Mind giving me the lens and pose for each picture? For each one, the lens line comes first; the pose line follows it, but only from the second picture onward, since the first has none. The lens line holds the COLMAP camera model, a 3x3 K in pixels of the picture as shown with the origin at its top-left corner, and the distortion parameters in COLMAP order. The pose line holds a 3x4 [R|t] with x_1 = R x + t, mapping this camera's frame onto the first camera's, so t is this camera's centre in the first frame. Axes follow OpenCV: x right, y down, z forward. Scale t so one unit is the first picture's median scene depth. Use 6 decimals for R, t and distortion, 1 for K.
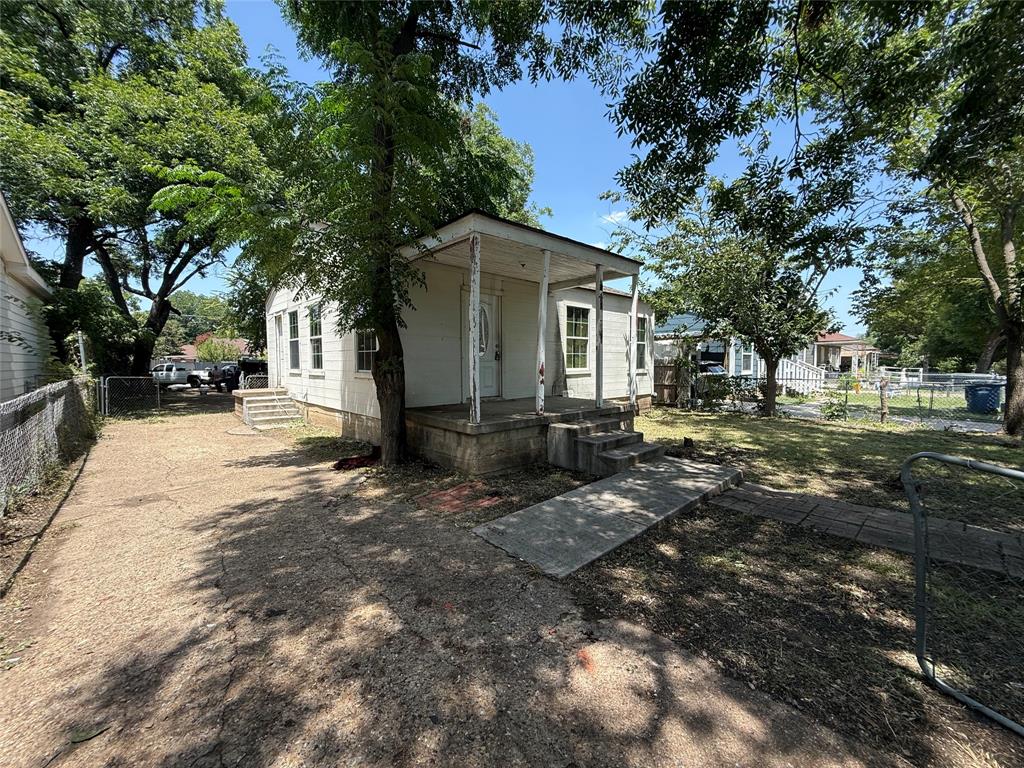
lens RADIAL K [[407.9, 0, 506.0], [0, 407.9, 384.3], [0, 0, 1]] dist [0.002030, -0.000309]
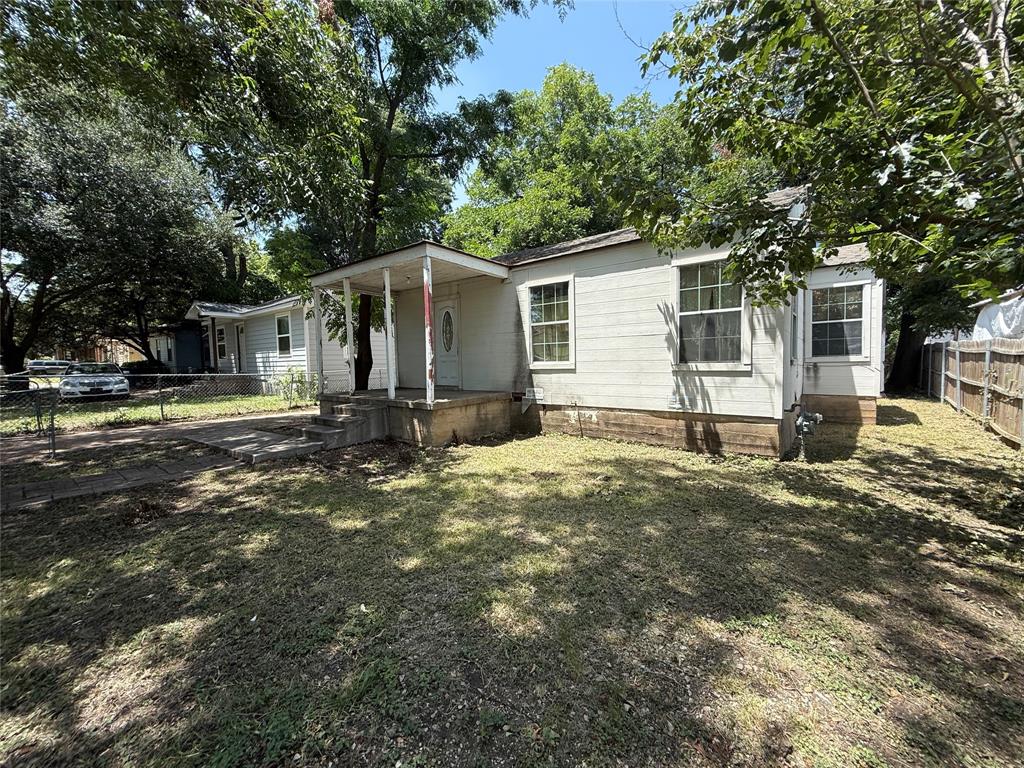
lens RADIAL K [[407.9, 0, 505.2], [0, 407.9, 380.0], [0, 0, 1]] dist [0.002030, -0.000309]
pose [[0.152977, 0.050093, -0.986959, 1.702226], [-0.030129, 0.998487, 0.046008, -0.067523], [0.987770, 0.022698, 0.154254, 1.442201]]
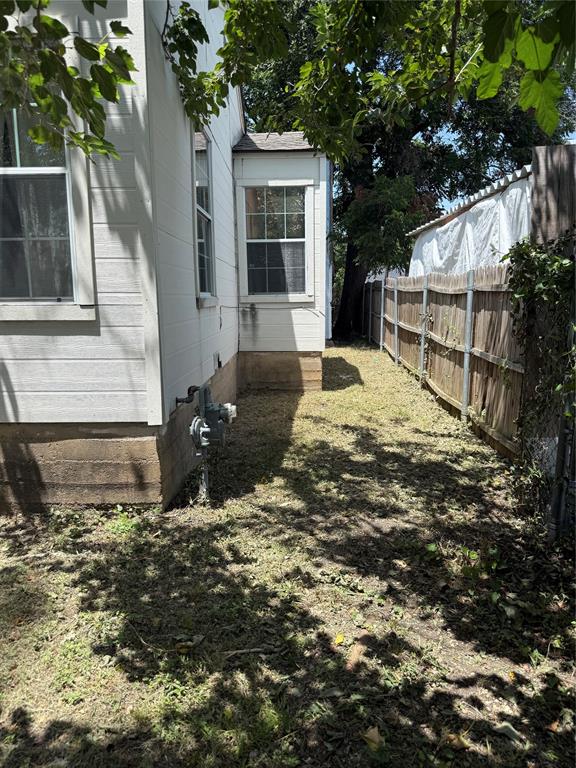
lens RADIAL K [[544.5, 0, 283.7], [0, 544.5, 388.4], [0, 0, 1]] dist [0.050604, -0.060319]
pose [[0.722323, 0.117494, -0.681502, 1.341120], [-0.030446, 0.989909, 0.138395, -0.078878], [0.690885, -0.079217, 0.718611, 1.926756]]
